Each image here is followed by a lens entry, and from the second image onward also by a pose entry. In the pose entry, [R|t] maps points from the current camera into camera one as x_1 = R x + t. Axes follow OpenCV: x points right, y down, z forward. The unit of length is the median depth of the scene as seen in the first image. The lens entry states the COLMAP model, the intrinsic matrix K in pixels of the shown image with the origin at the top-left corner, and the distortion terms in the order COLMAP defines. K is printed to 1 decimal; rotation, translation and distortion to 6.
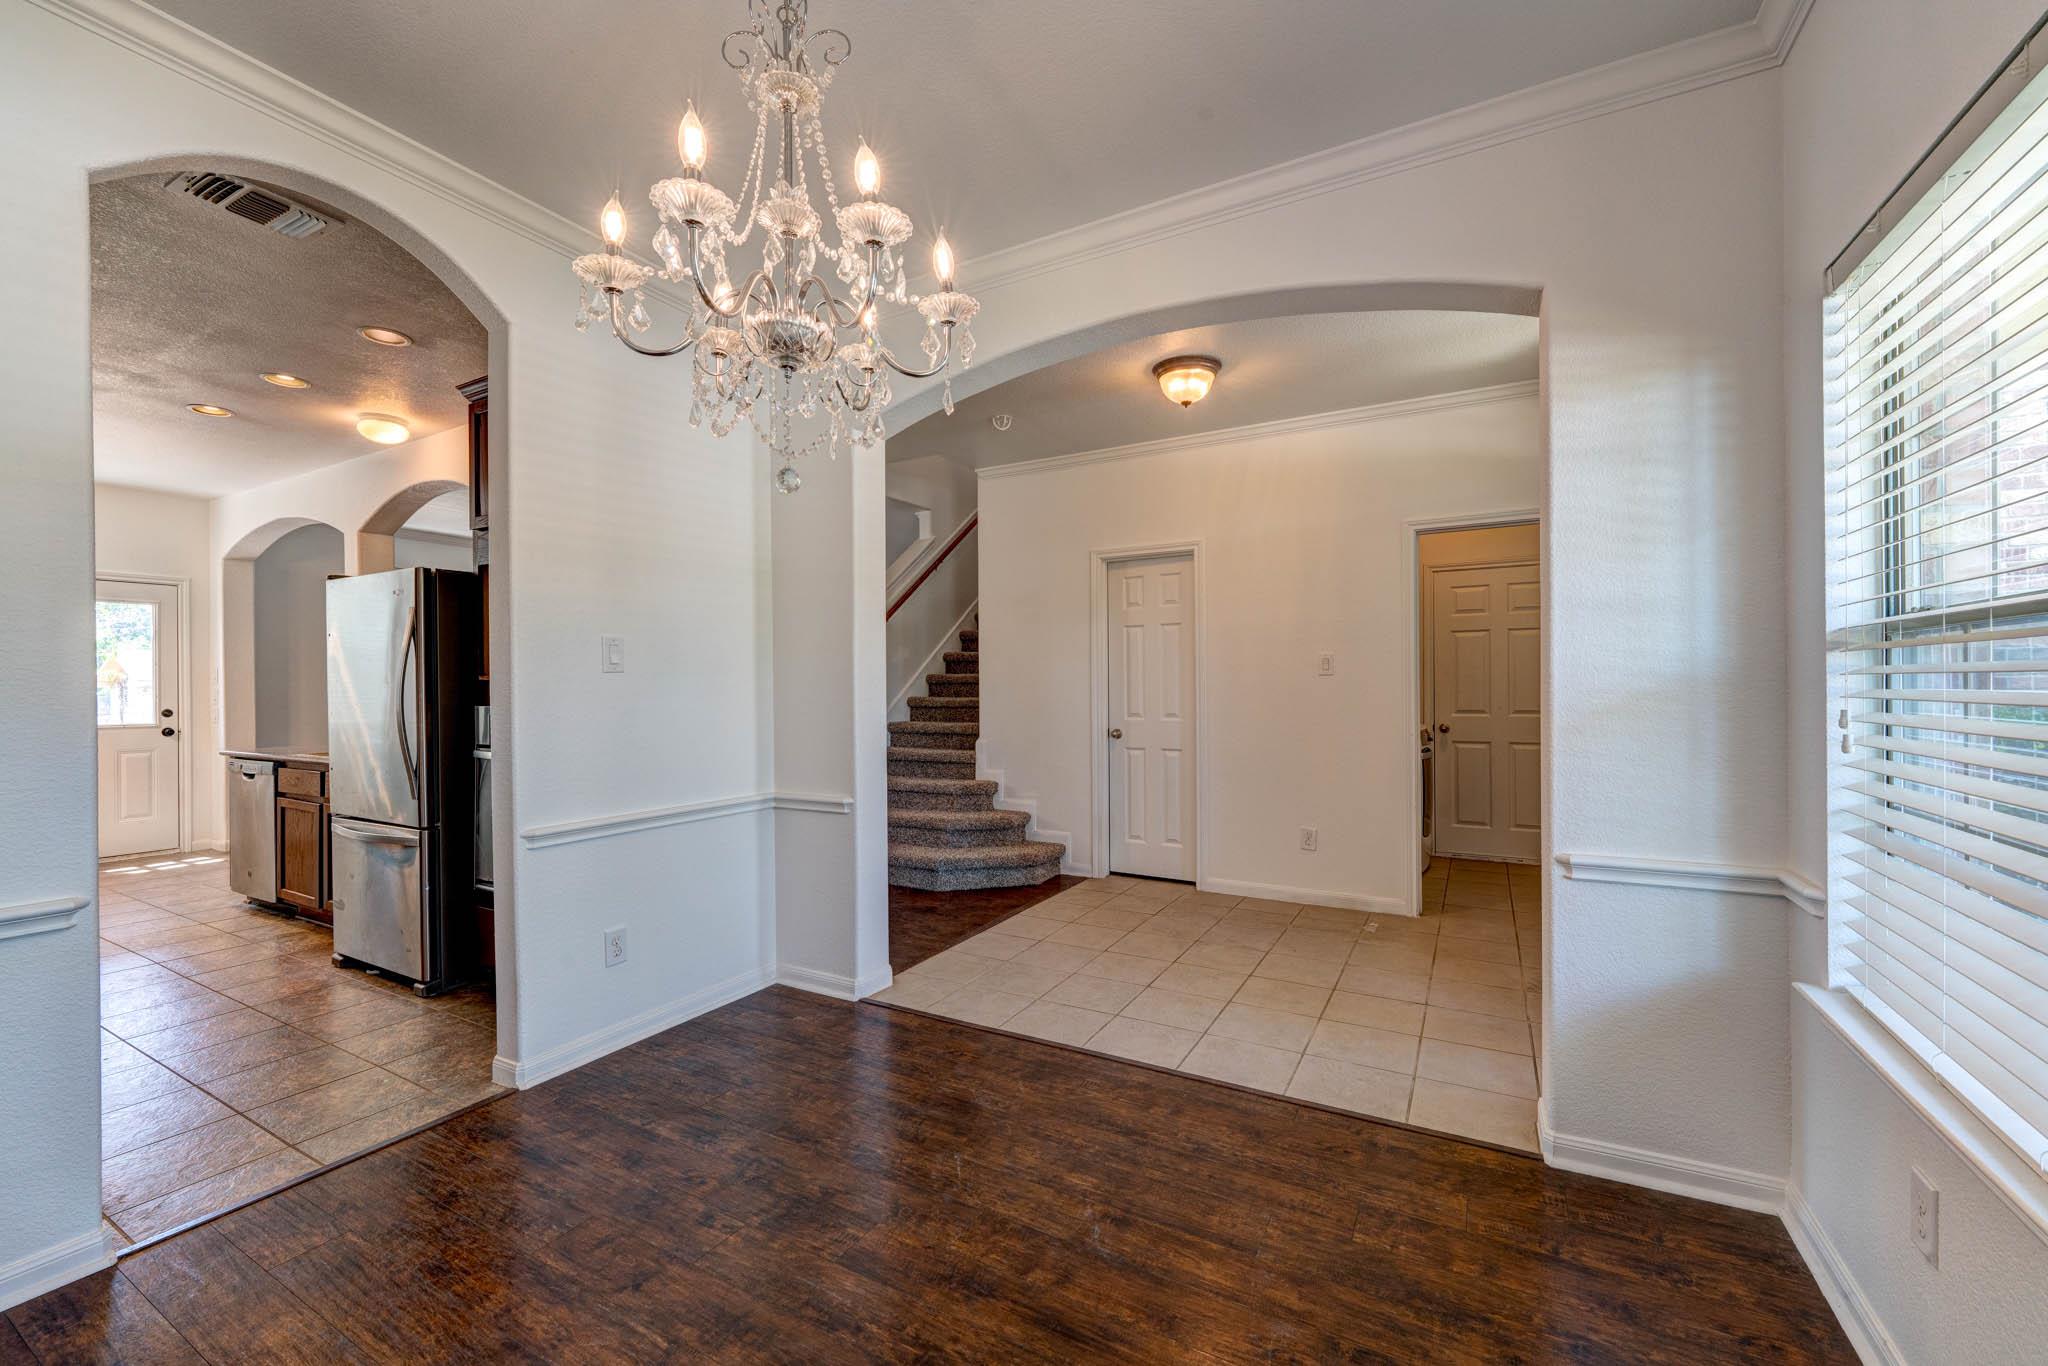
lens RADIAL K [[816.0, 0, 1013.8], [0, 816.0, 691.3], [0, 0, 1]] dist [-0.001949, -0.000080]
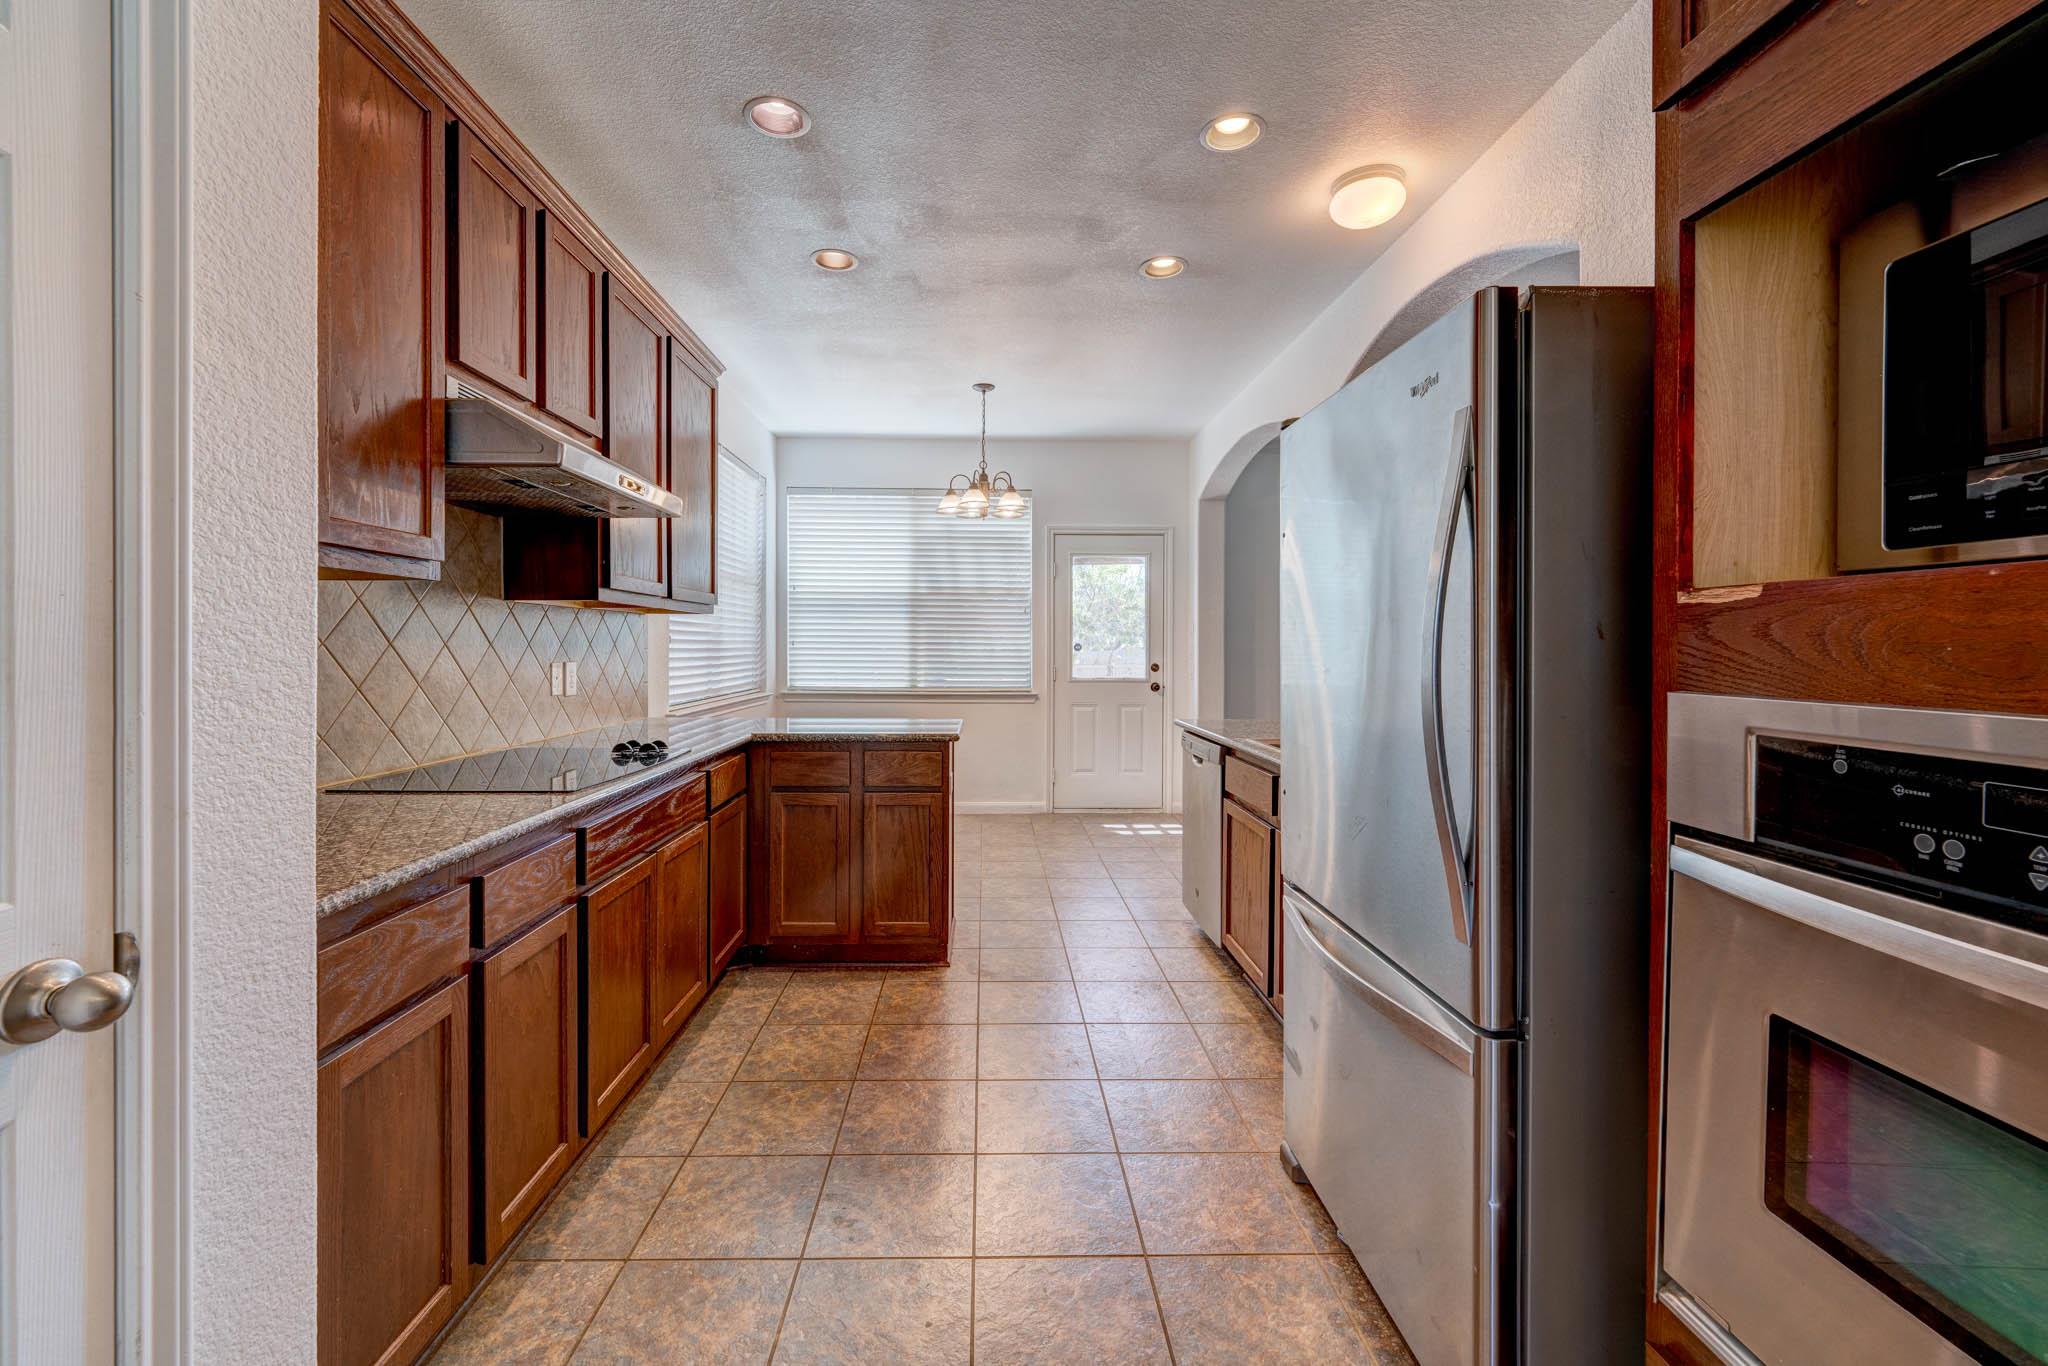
lens RADIAL K [[847.2, 0, 988.6], [0, 847.2, 651.1], [0, 0, 1]] dist [-0.001141, -0.000062]
pose [[0.499876, 0.012398, -0.866008, -0.408235], [-0.011094, 0.999907, 0.007911, 0.002233], [0.866026, 0.005653, 0.499967, 0.497436]]
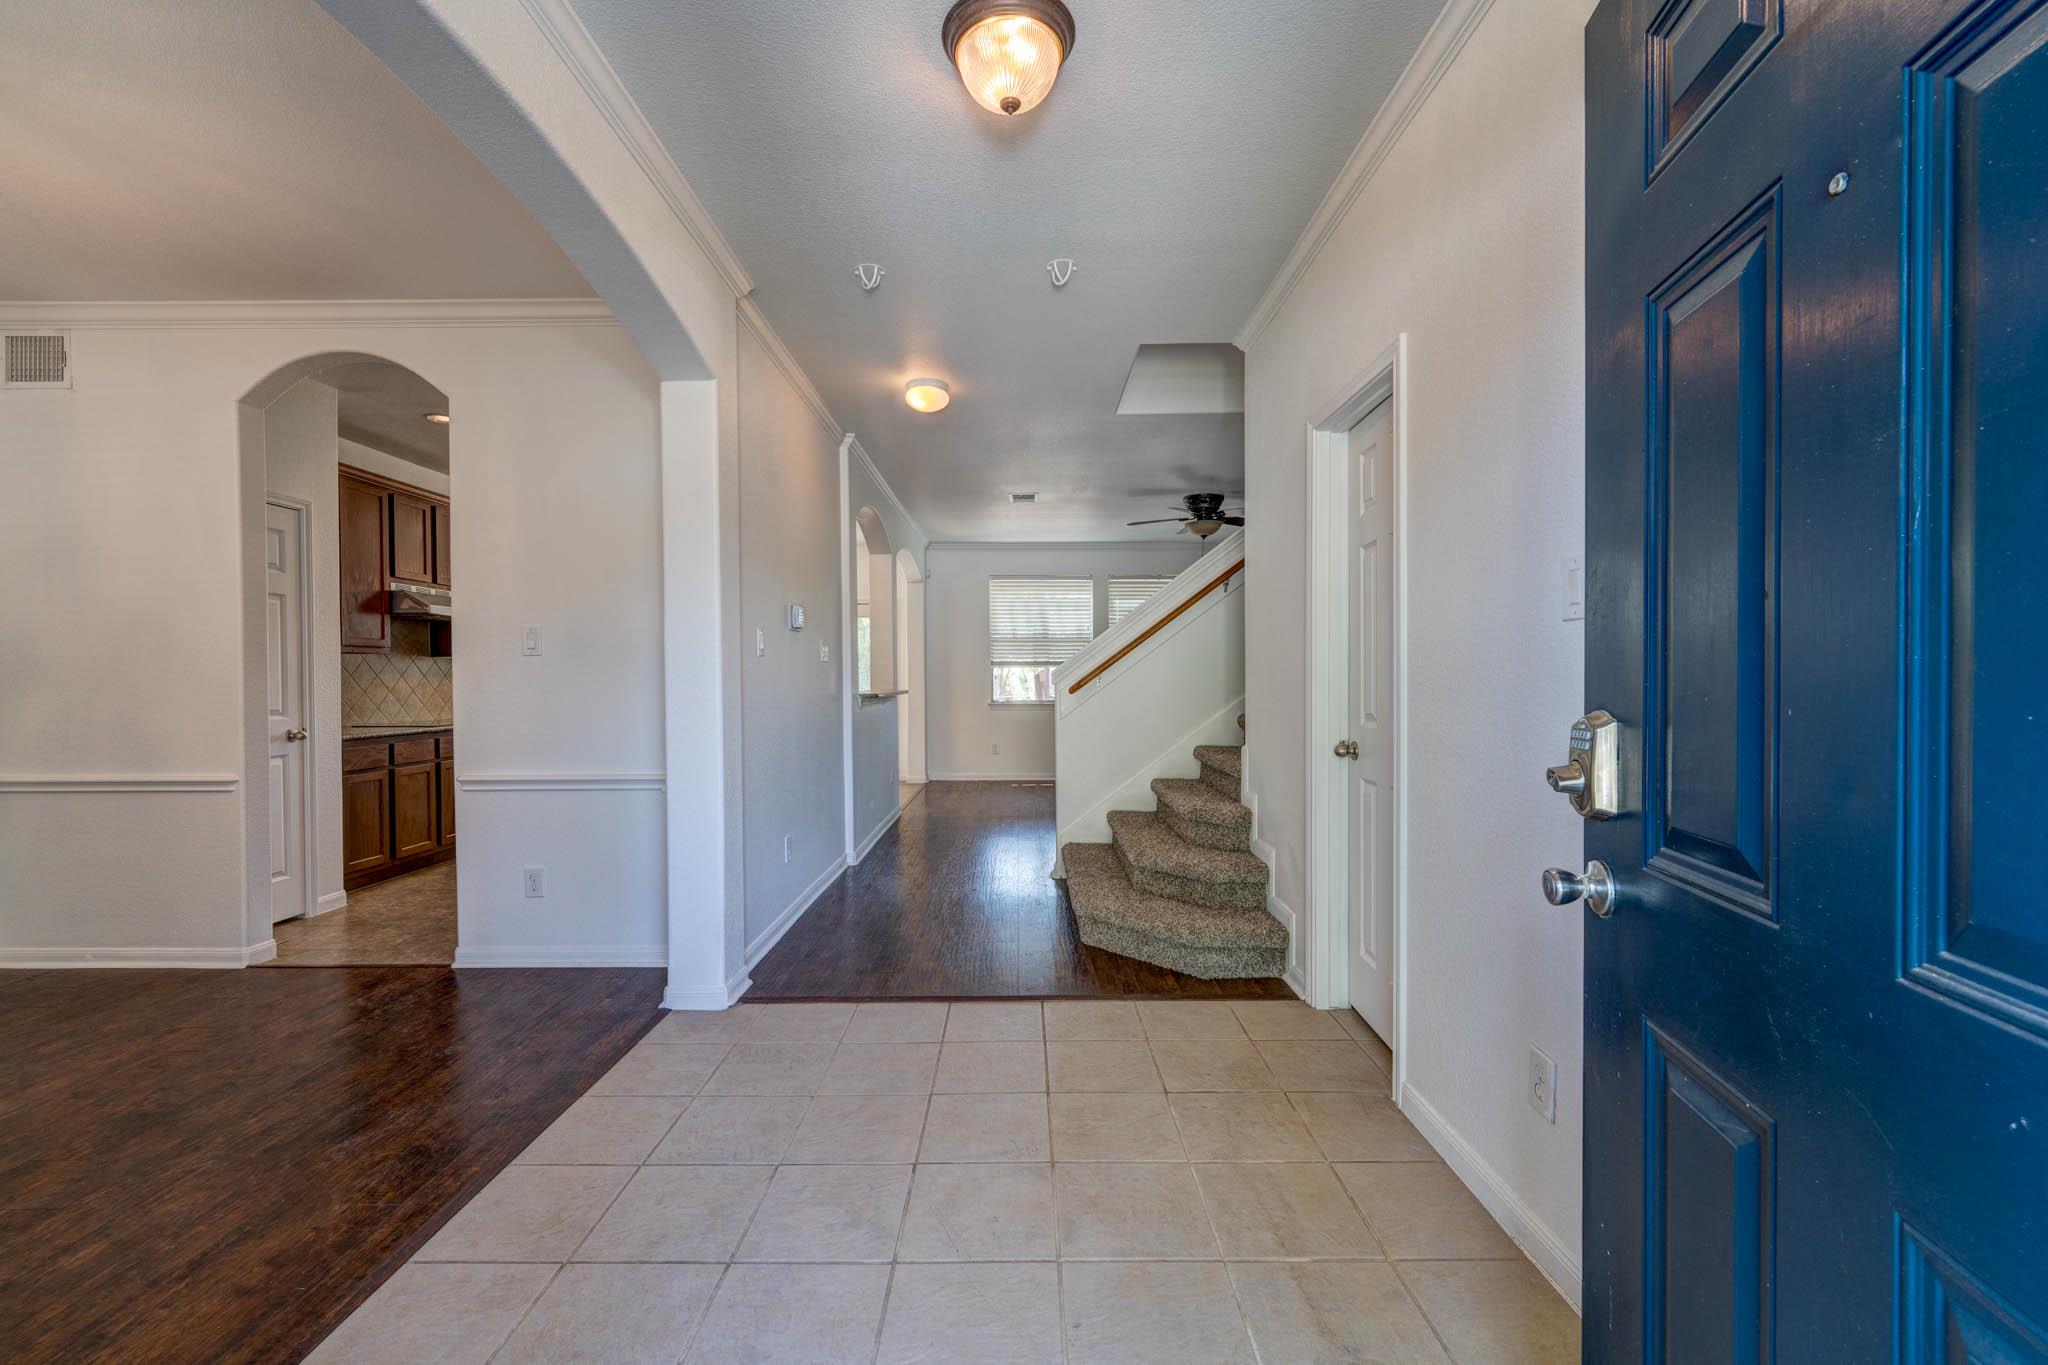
lens RADIAL K [[816.0, 0, 1013.8], [0, 816.0, 690.8], [0, 0, 1]] dist [-0.001949, -0.000080]
pose [[0.492745, 0.016565, -0.870016, 0.608324], [-0.001681, 0.999835, 0.018084, 0.004186], [0.870172, -0.007449, 0.492692, 0.686517]]
